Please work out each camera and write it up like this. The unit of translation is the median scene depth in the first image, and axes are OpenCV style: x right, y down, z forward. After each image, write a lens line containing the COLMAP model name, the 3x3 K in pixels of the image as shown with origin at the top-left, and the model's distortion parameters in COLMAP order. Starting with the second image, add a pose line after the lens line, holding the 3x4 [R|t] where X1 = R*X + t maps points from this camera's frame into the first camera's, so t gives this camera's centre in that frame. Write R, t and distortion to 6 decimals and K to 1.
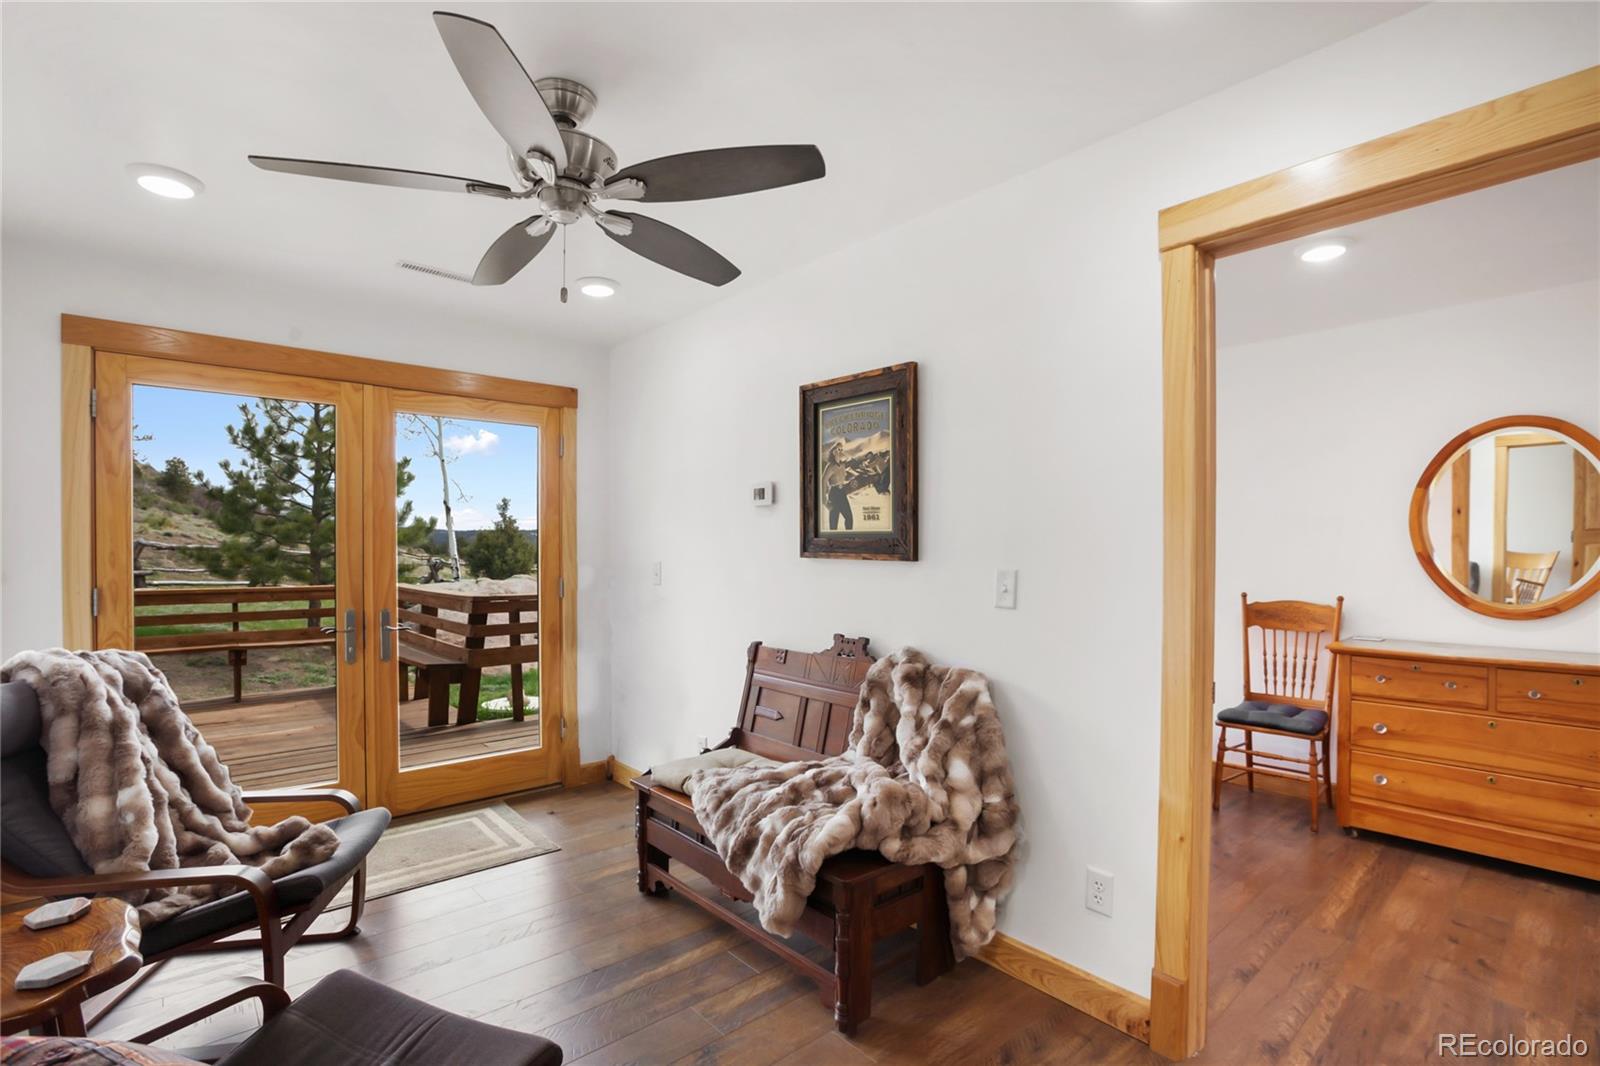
lens RADIAL K [[737.2, 0, 780.5], [0, 737.2, 561.2], [0, 0, 1]] dist [-0.005553, -0.000148]
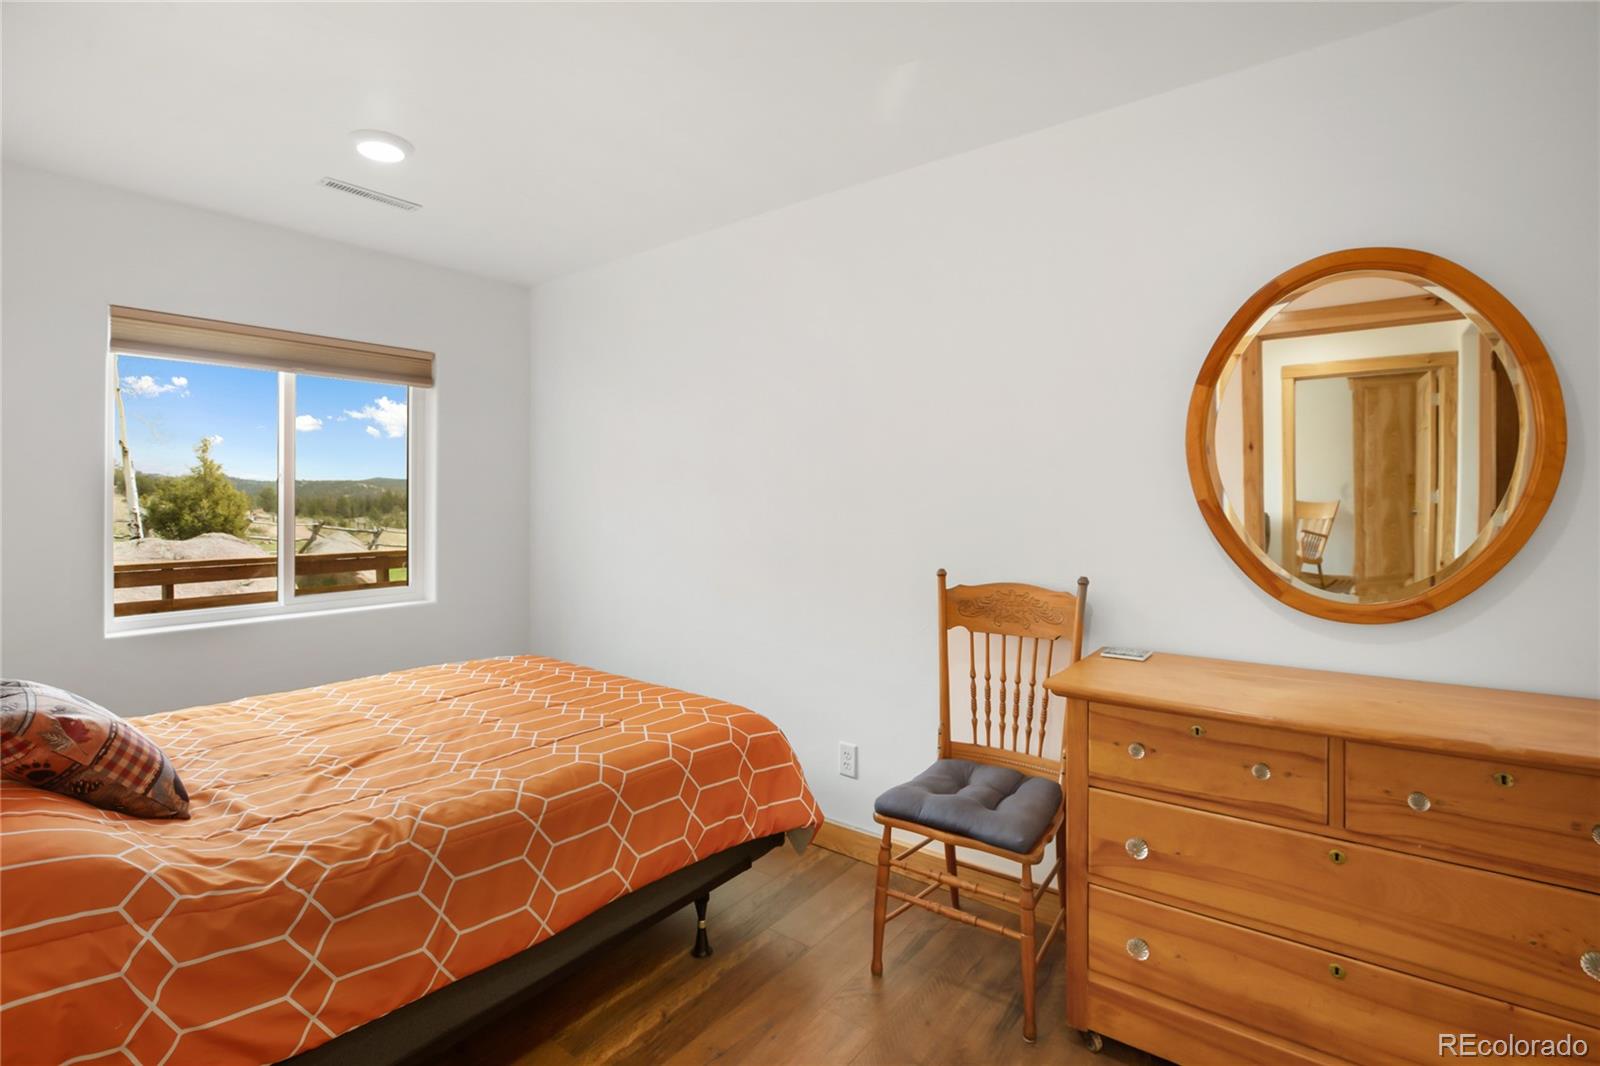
lens RADIAL K [[737.2, 0, 781.9], [0, 737.2, 504.4], [0, 0, 1]] dist [-0.005553, -0.000148]
pose [[0.982096, -0.003699, 0.188344, 0.409605], [0.005871, 0.999923, -0.010975, -0.003601], [-0.188288, 0.011884, 0.982042, 0.464144]]
